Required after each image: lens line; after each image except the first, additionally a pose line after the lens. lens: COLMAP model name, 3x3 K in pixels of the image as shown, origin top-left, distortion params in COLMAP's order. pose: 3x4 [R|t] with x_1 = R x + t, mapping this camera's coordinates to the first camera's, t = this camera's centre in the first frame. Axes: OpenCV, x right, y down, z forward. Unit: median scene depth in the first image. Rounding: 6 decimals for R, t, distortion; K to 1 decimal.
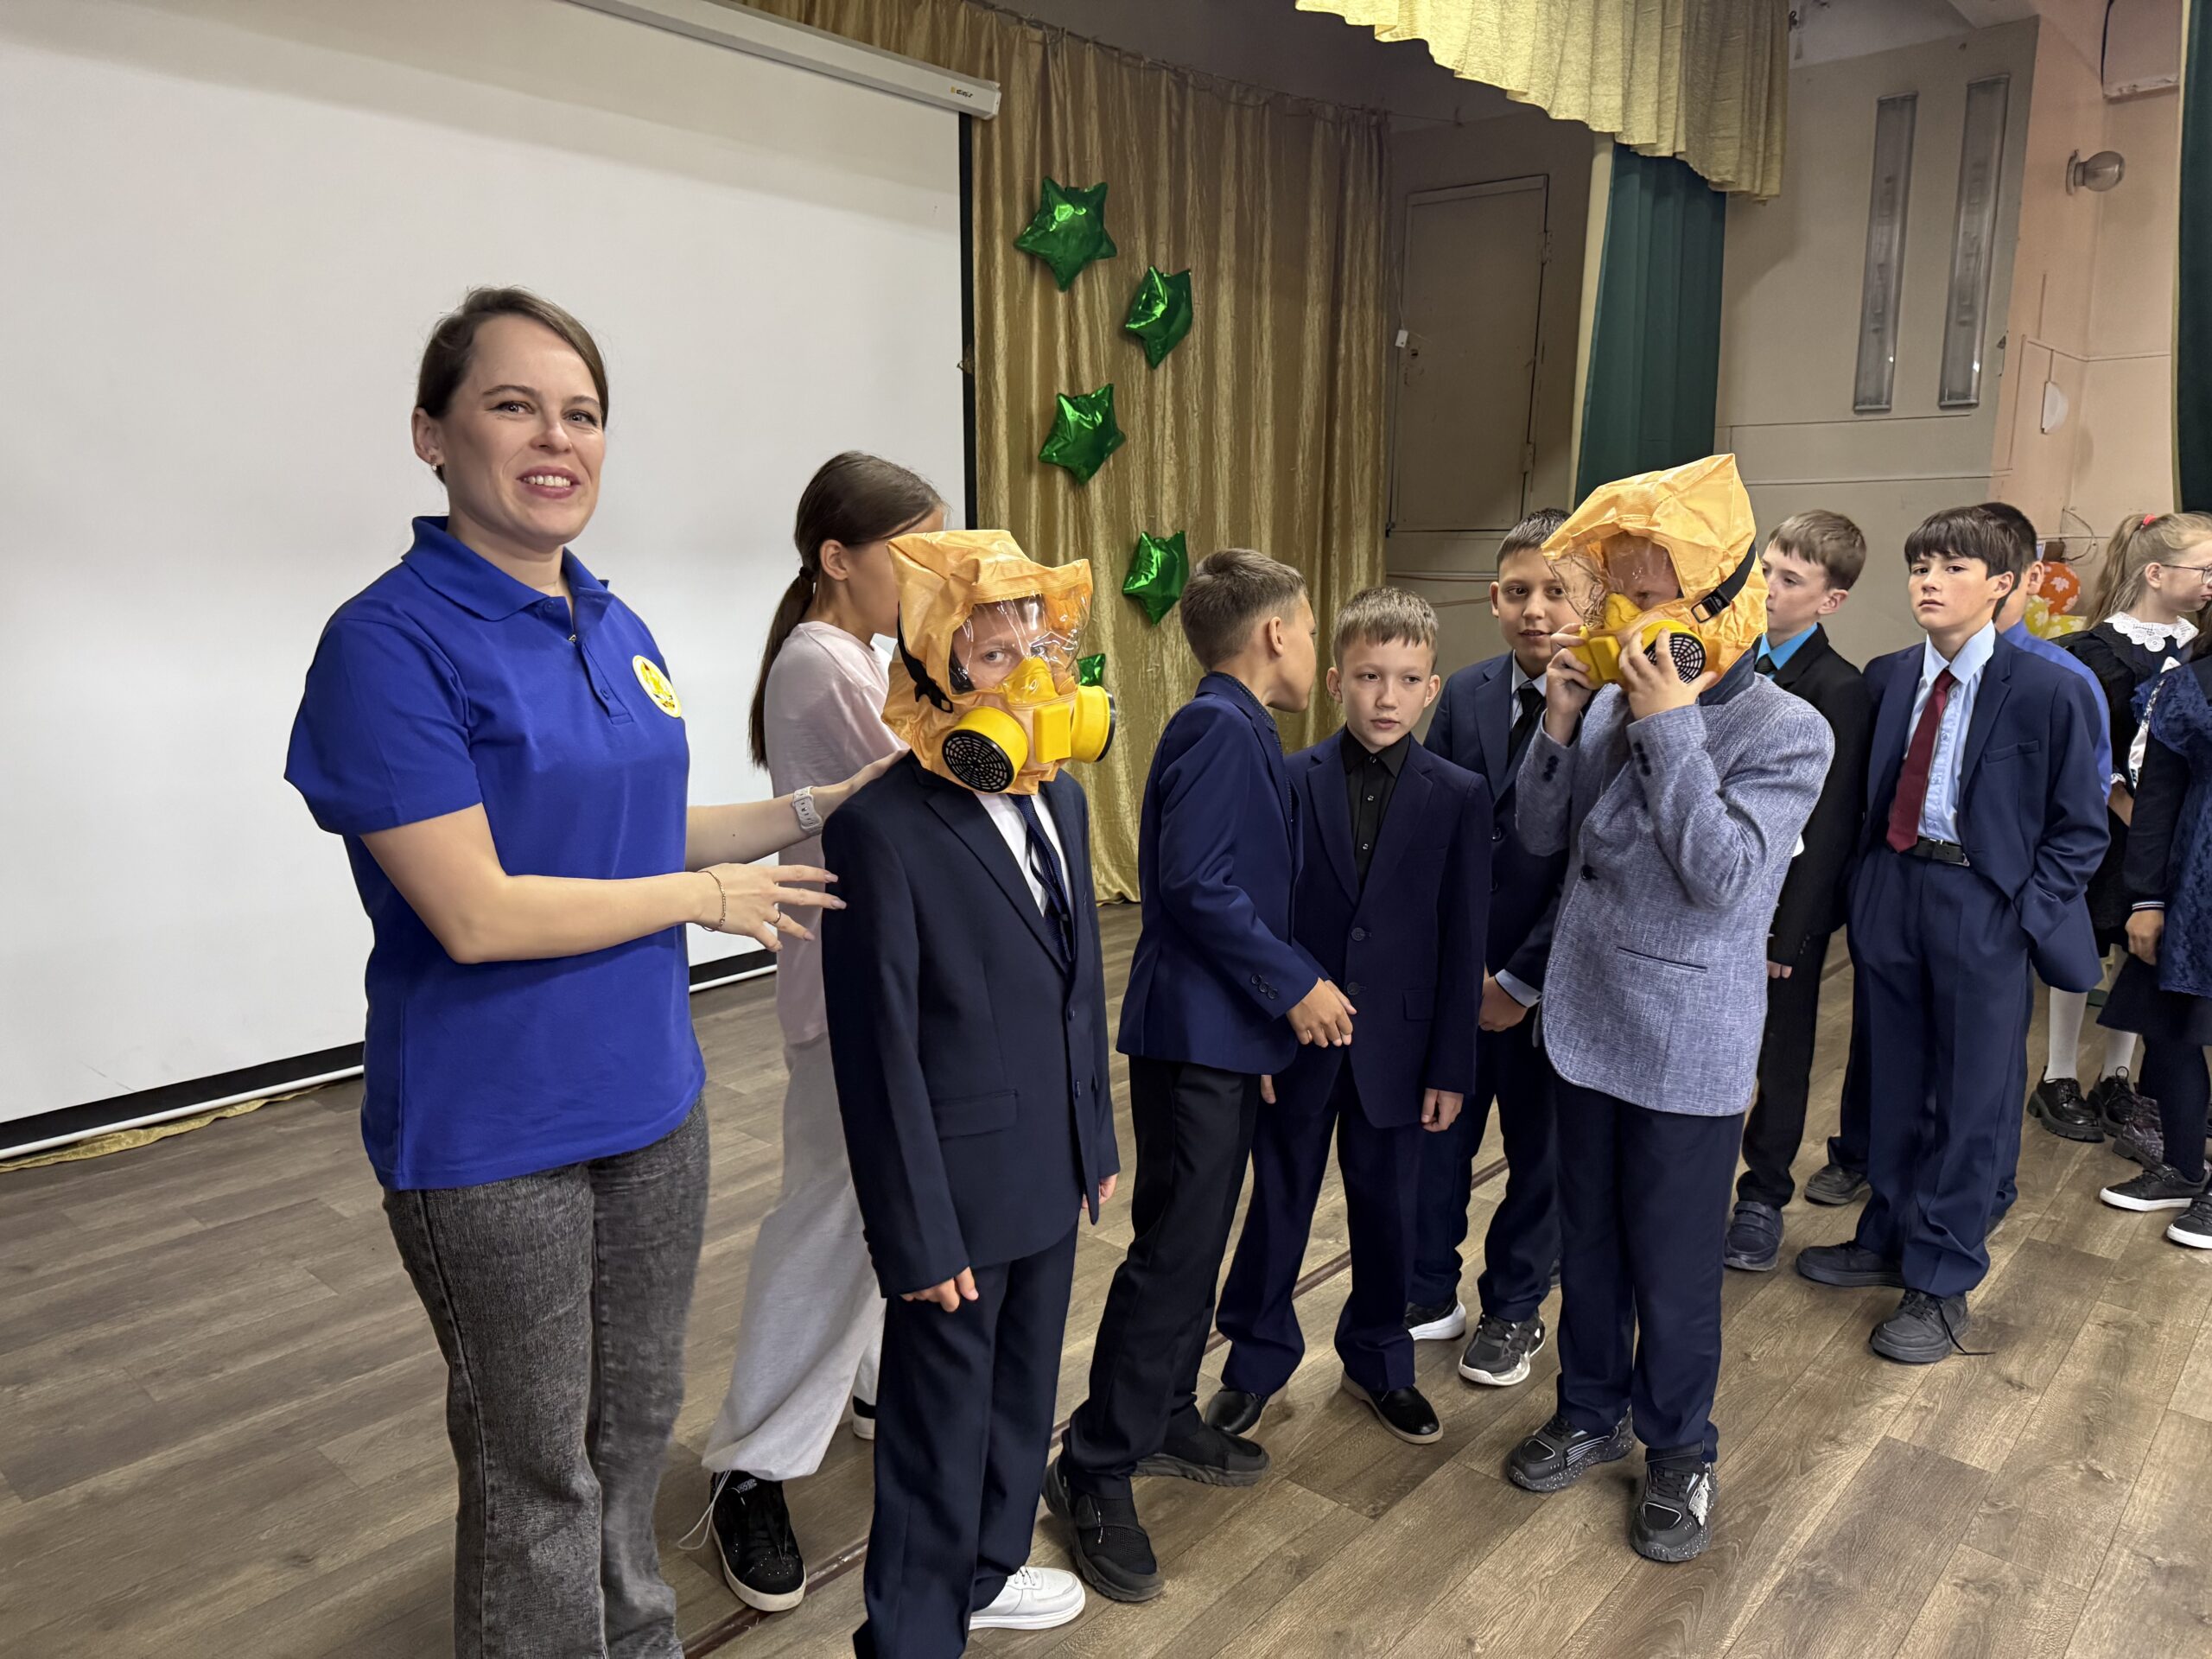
lens RADIAL K [[1563.2, 0, 1102.1], [0, 1563.2, 836.4], [0, 0, 1]] dist [-0.020655, 0.008163]
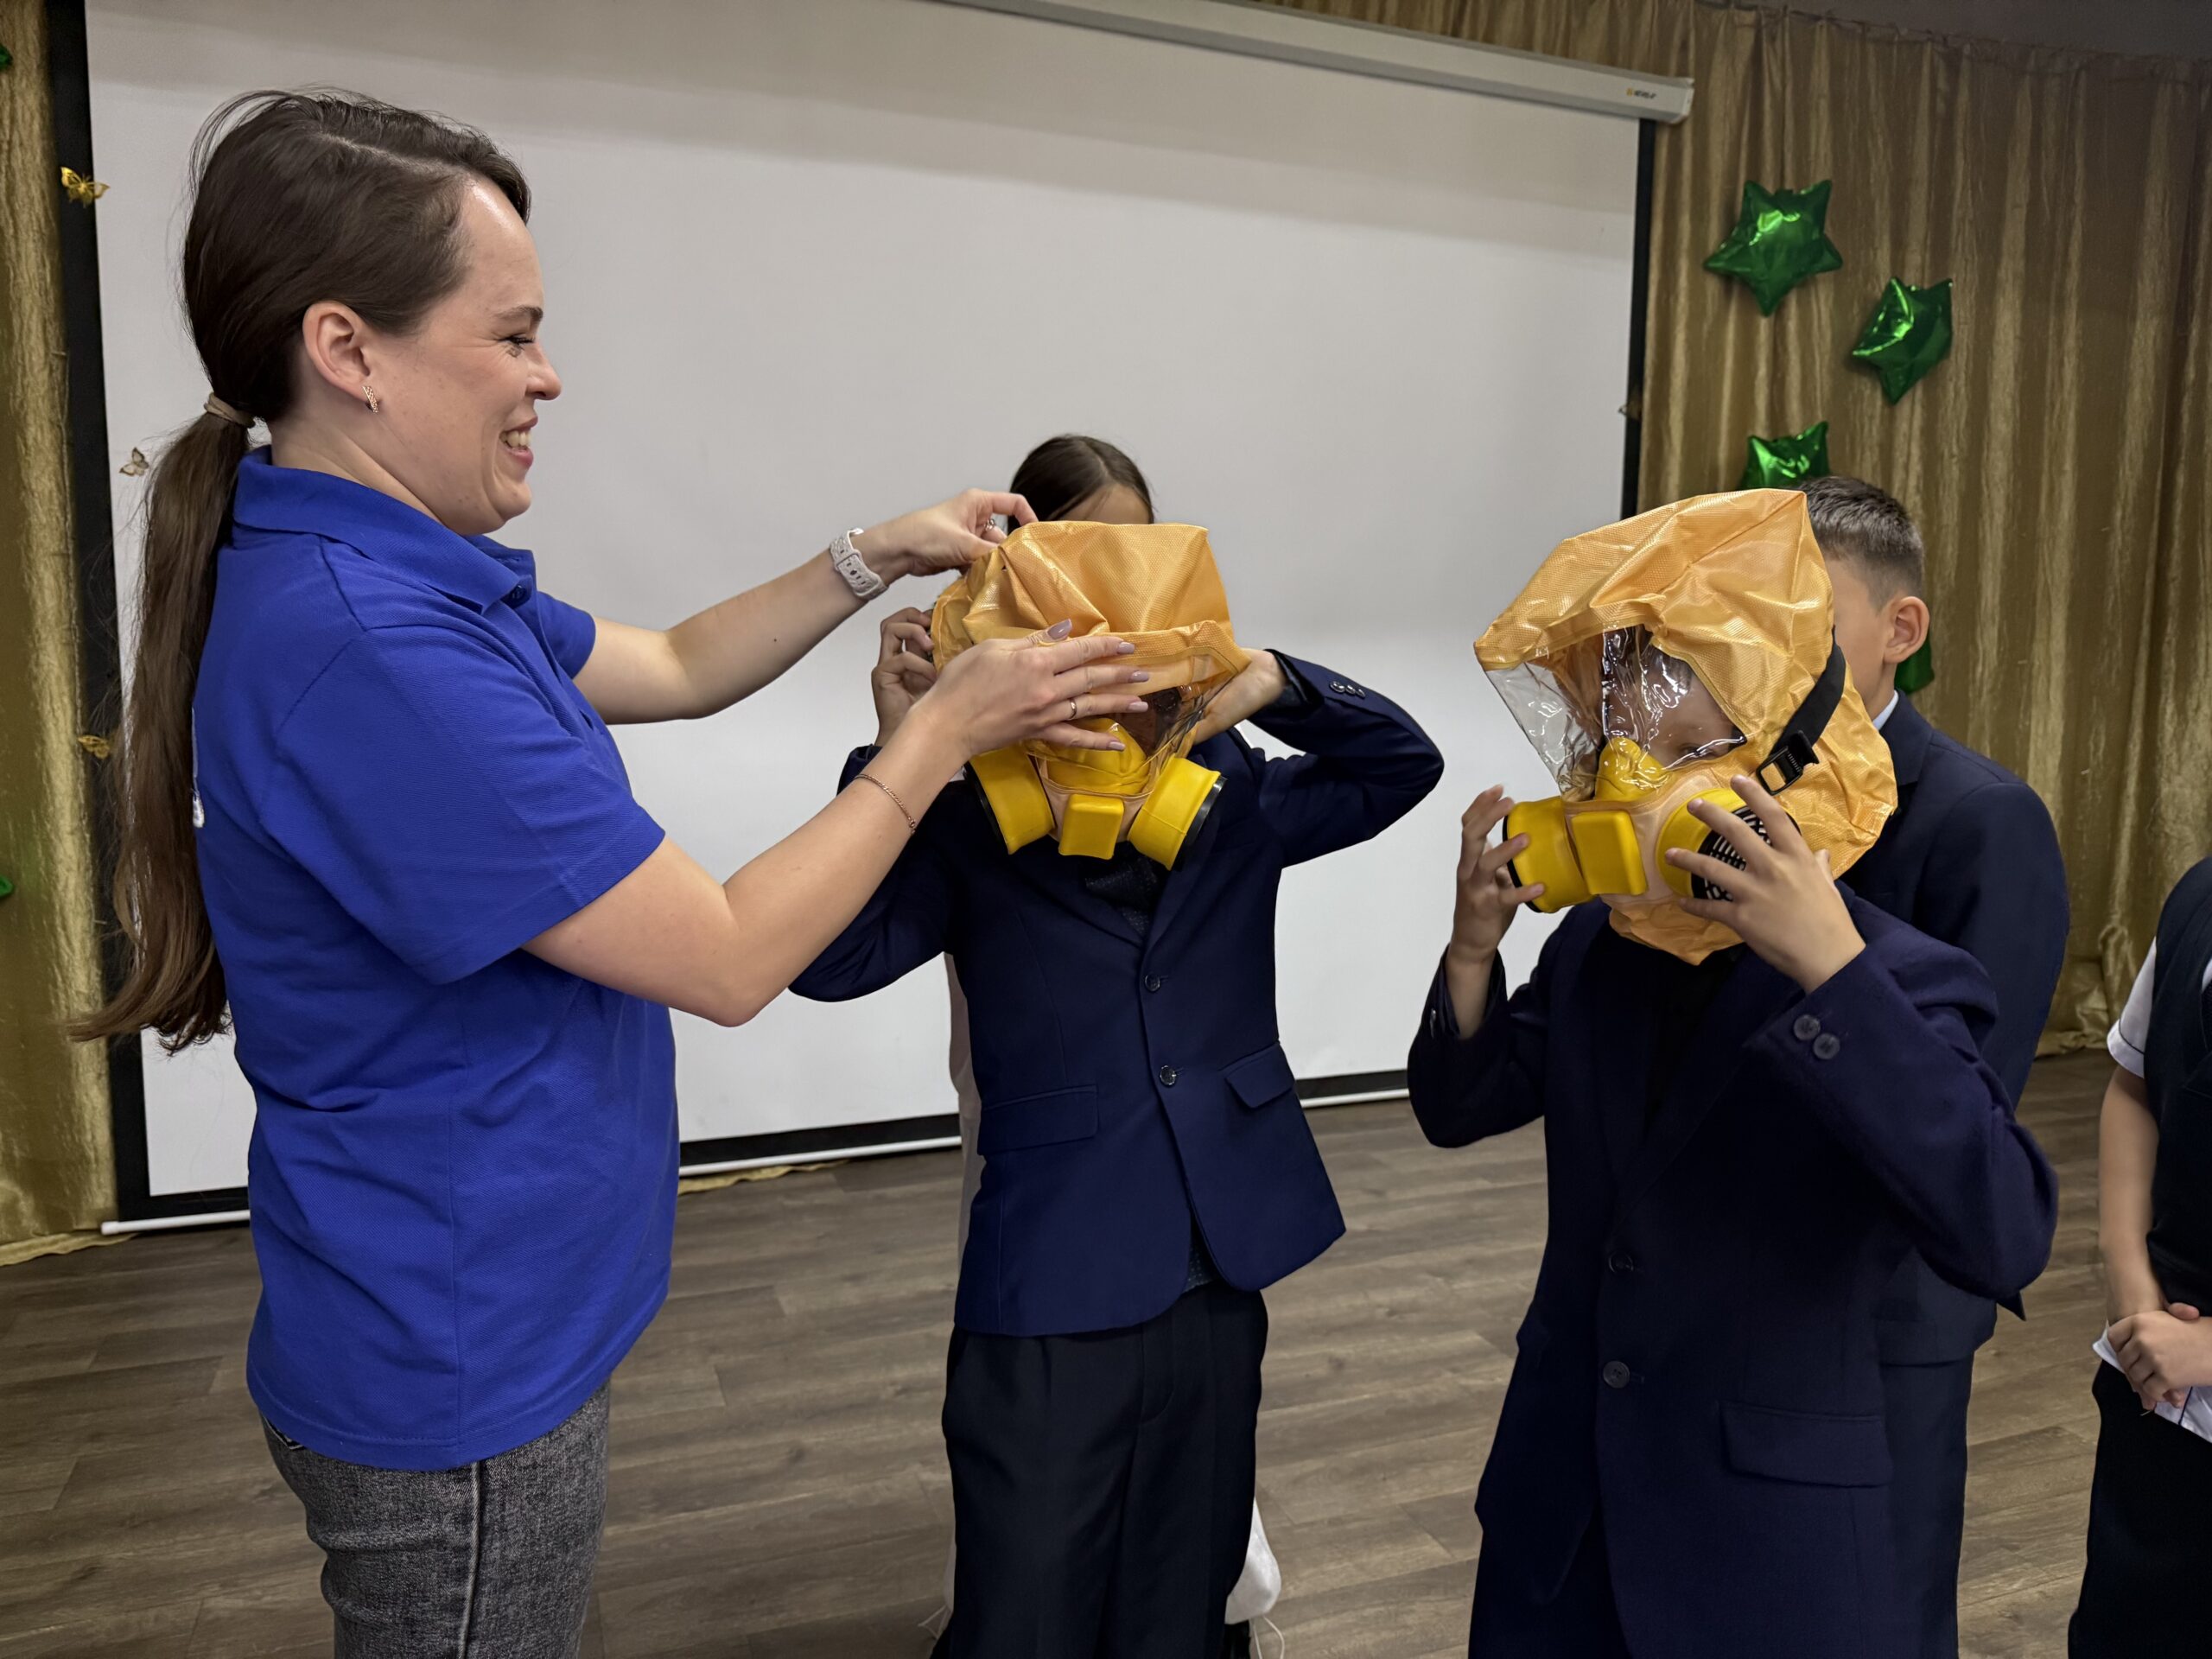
lens RADIAL K [[1563.2, 0, 1107.8], [0, 1563.2, 822.0], [0, 0, 1]] dist [-0.020655, 0.008163]
pose [[0.886070, 0.052997, -0.460511, 0.058024], [-0.086785, 0.994843, -0.052494, -0.009698], [0.455354, 0.086479, 0.886100, 0.133662]]
